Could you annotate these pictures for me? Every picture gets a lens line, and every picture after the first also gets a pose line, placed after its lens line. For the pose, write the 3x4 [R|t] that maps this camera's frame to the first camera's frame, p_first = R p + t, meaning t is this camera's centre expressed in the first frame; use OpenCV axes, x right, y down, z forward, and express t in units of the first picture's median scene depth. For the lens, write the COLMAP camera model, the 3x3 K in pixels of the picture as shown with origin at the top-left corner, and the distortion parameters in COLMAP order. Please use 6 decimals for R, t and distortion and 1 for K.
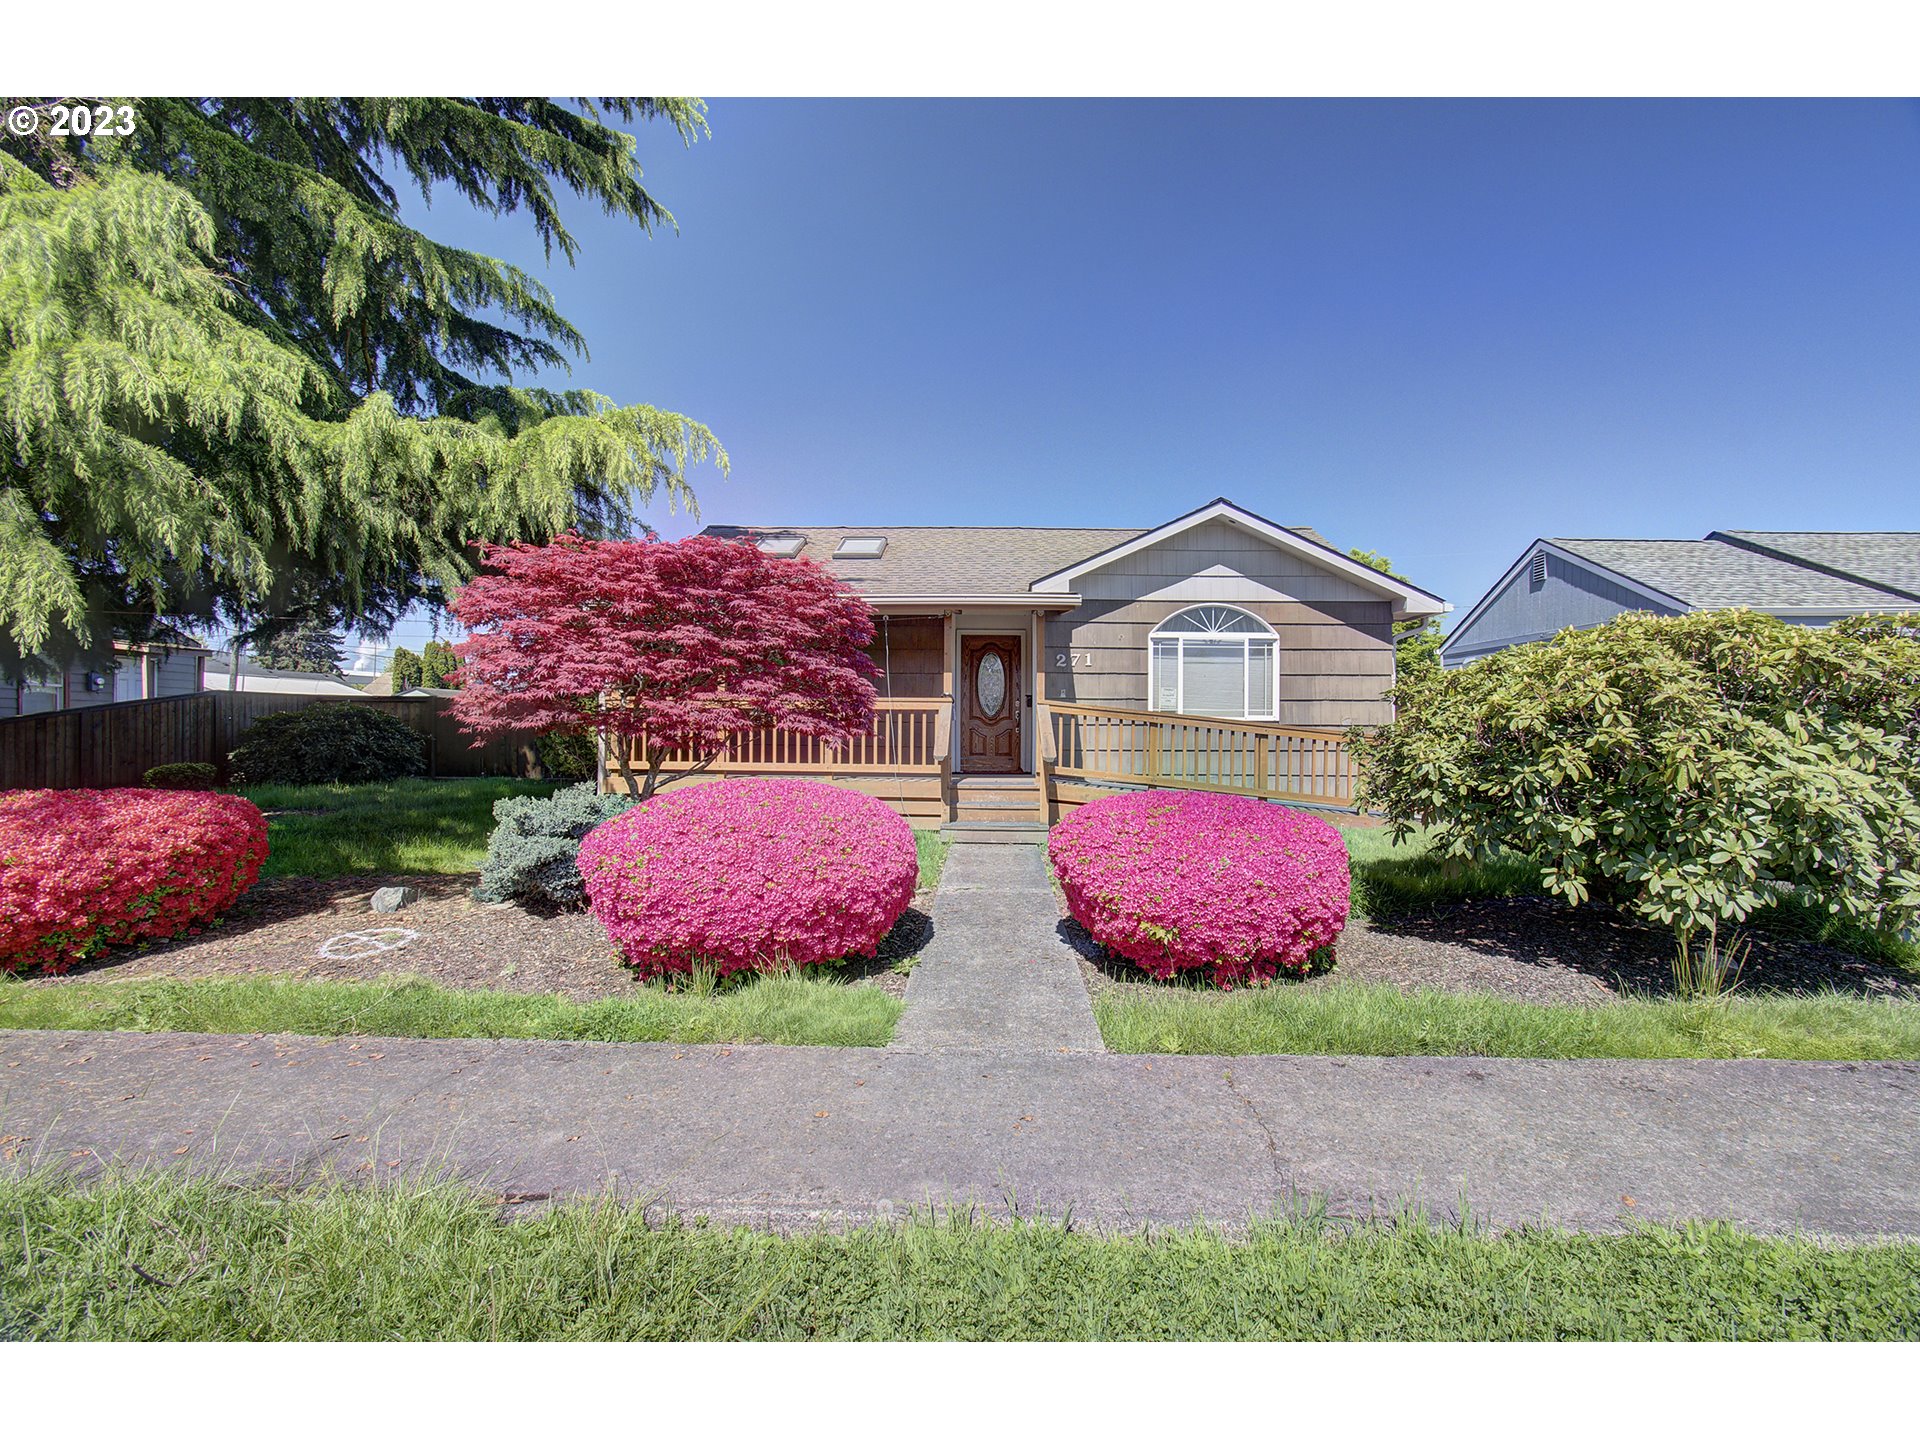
lens RADIAL K [[843.1, 0, 960.9], [0, 843.1, 722.8], [0, 0, 1]] dist [-0.008931, 0.000319]
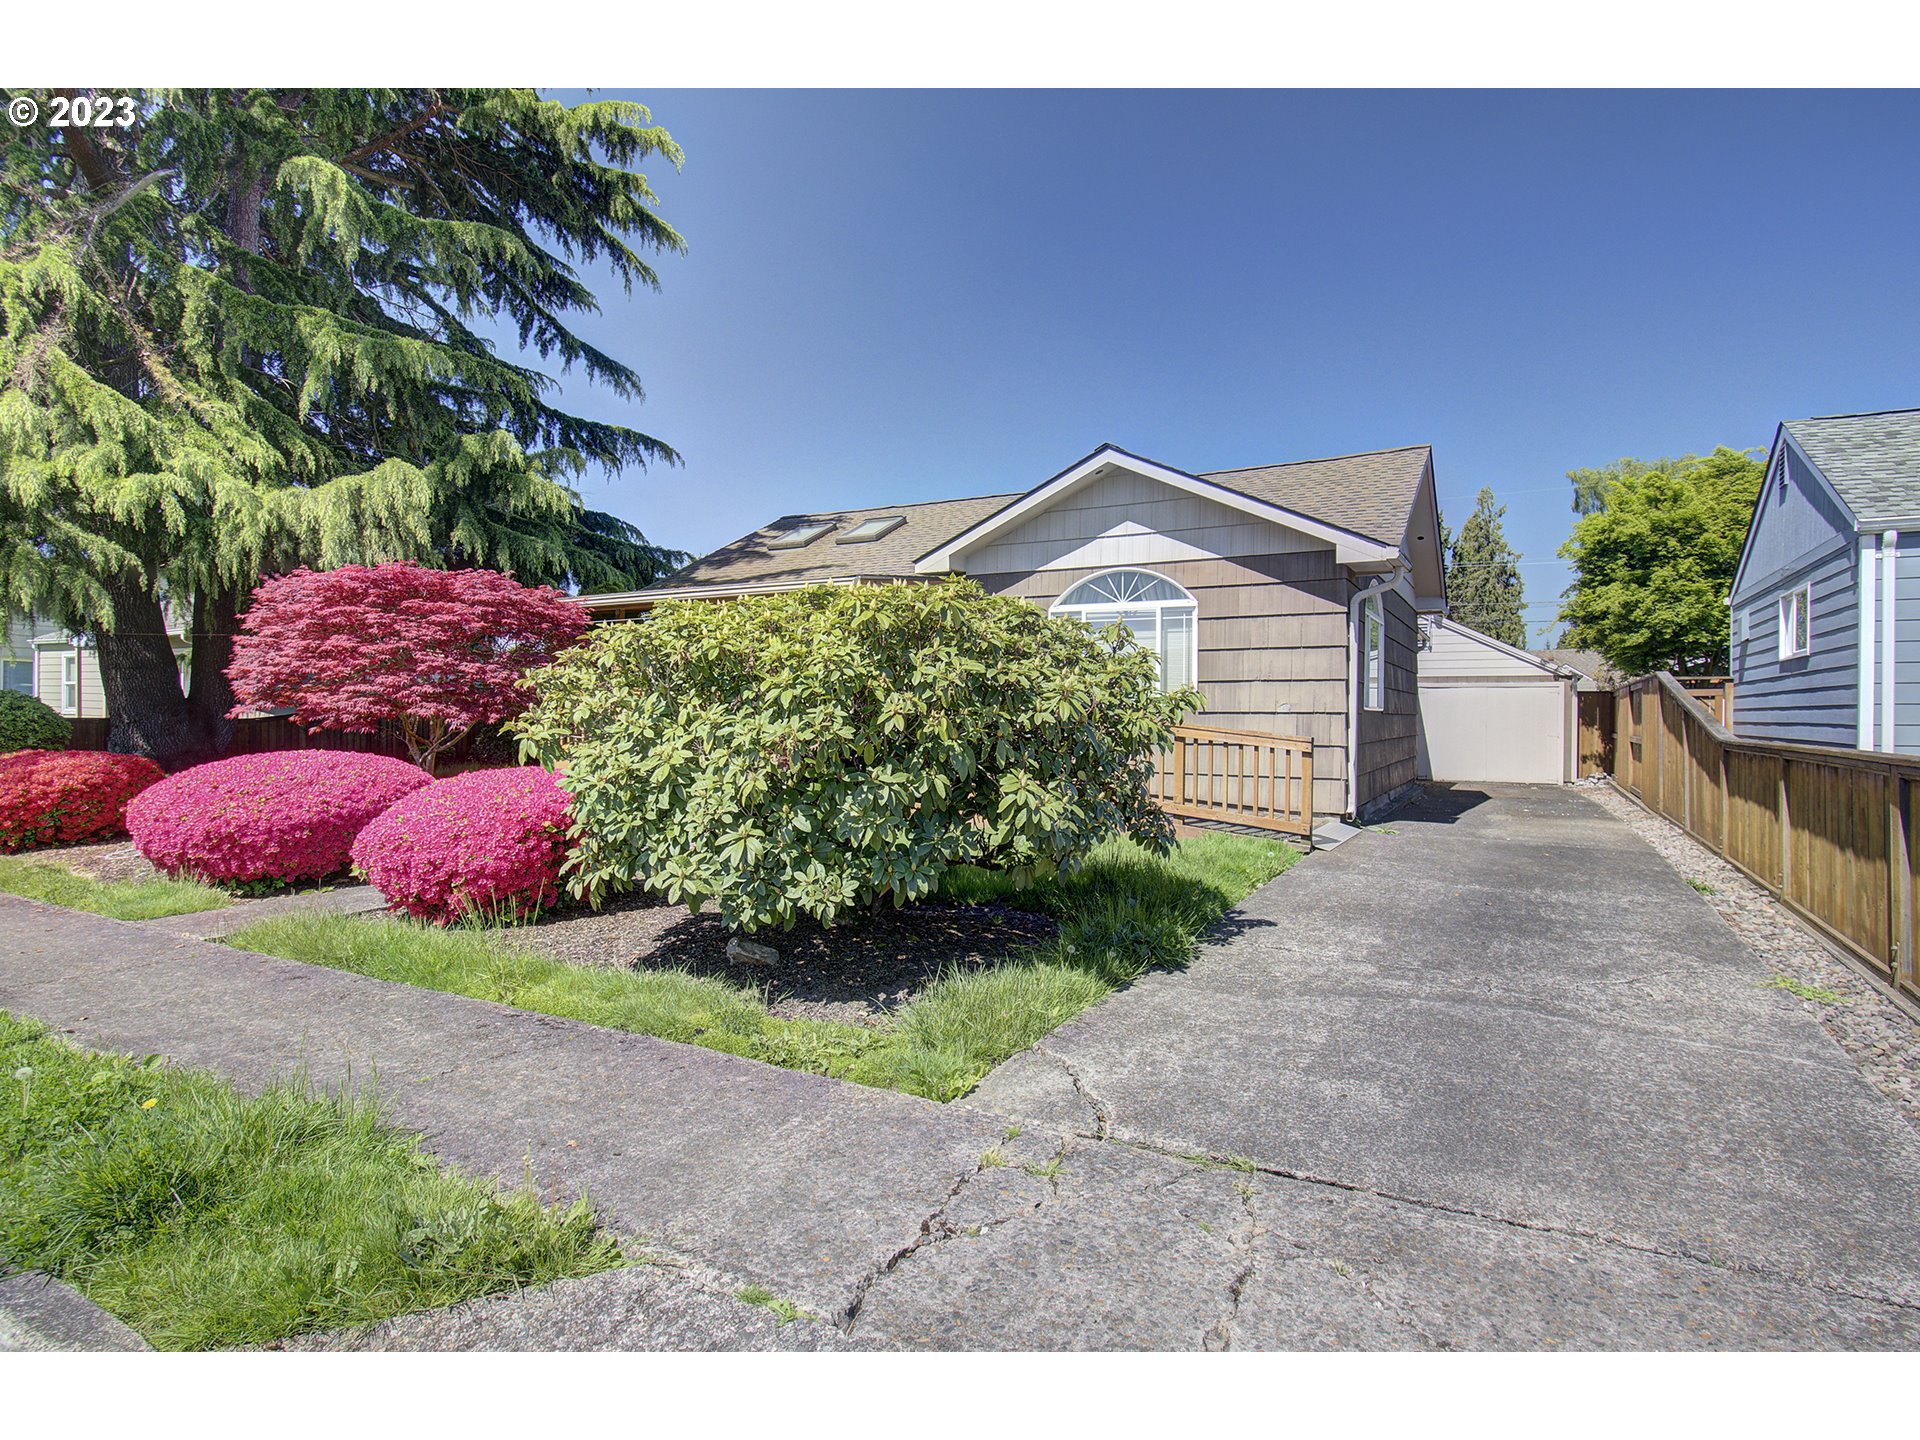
lens RADIAL K [[1016.4, 0, 956.1], [0, 1016.4, 717.3], [0, 0, 1]] dist [-0.022109, 0.000396]
pose [[0.887250, -0.000457, -0.461288, 0.626374], [0.001265, 0.999998, 0.001443, 0.005627], [0.461287, -0.001863, 0.887249, 0.025950]]
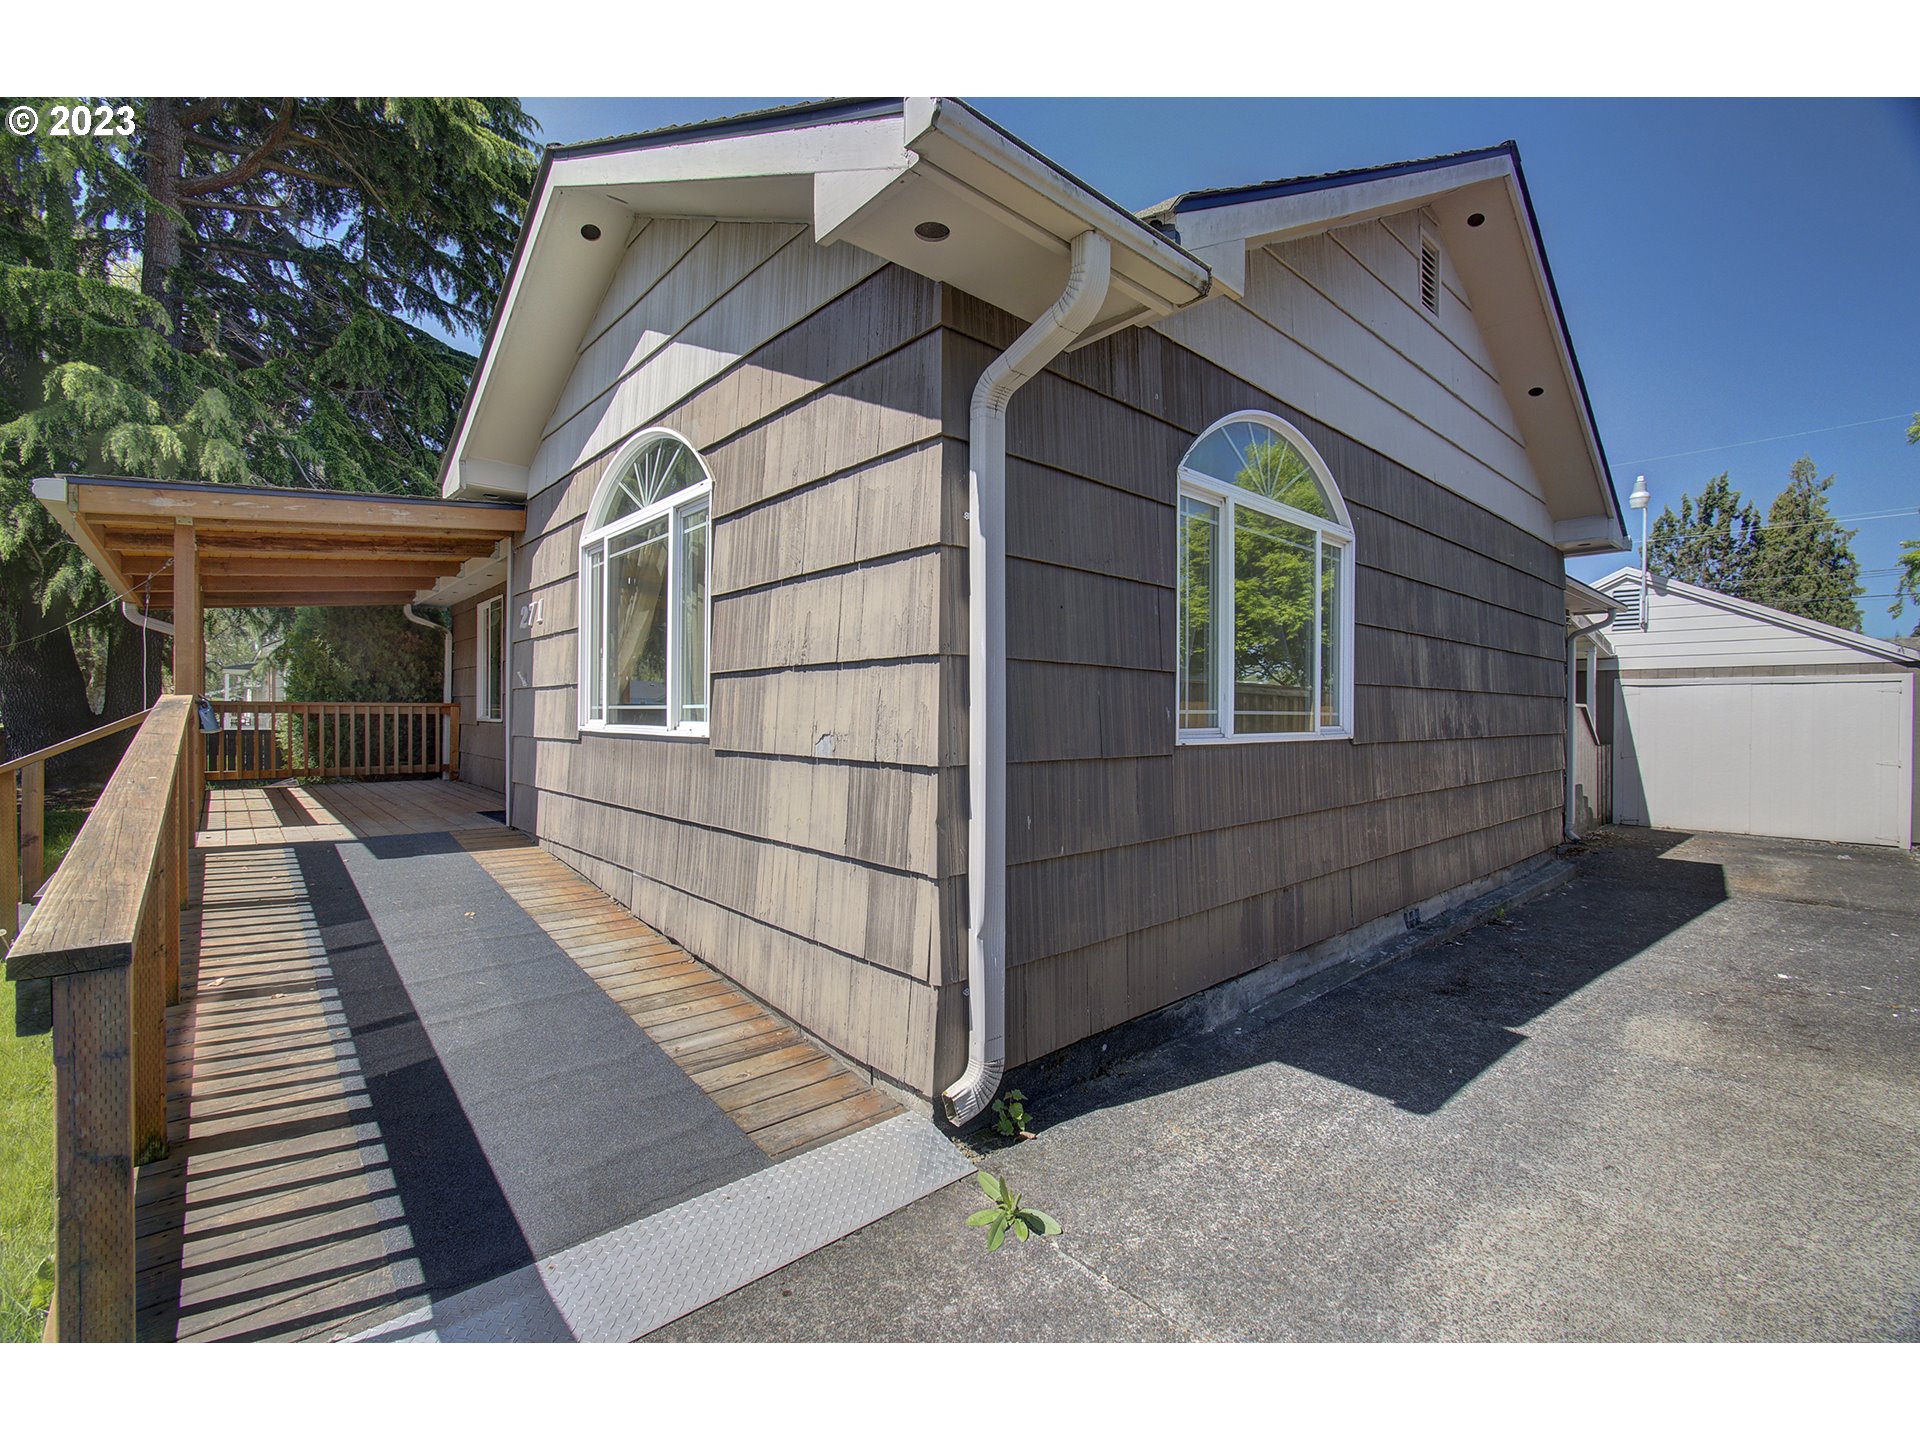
lens RADIAL K [[843.1, 0, 965.5], [0, 843.1, 724.8], [0, 0, 1]] dist [-0.008931, 0.000319]
pose [[0.703359, -0.001314, -0.710833, 0.685142], [0.005625, 0.999977, 0.003717, -0.008915], [0.710812, -0.006613, 0.703351, 0.845829]]
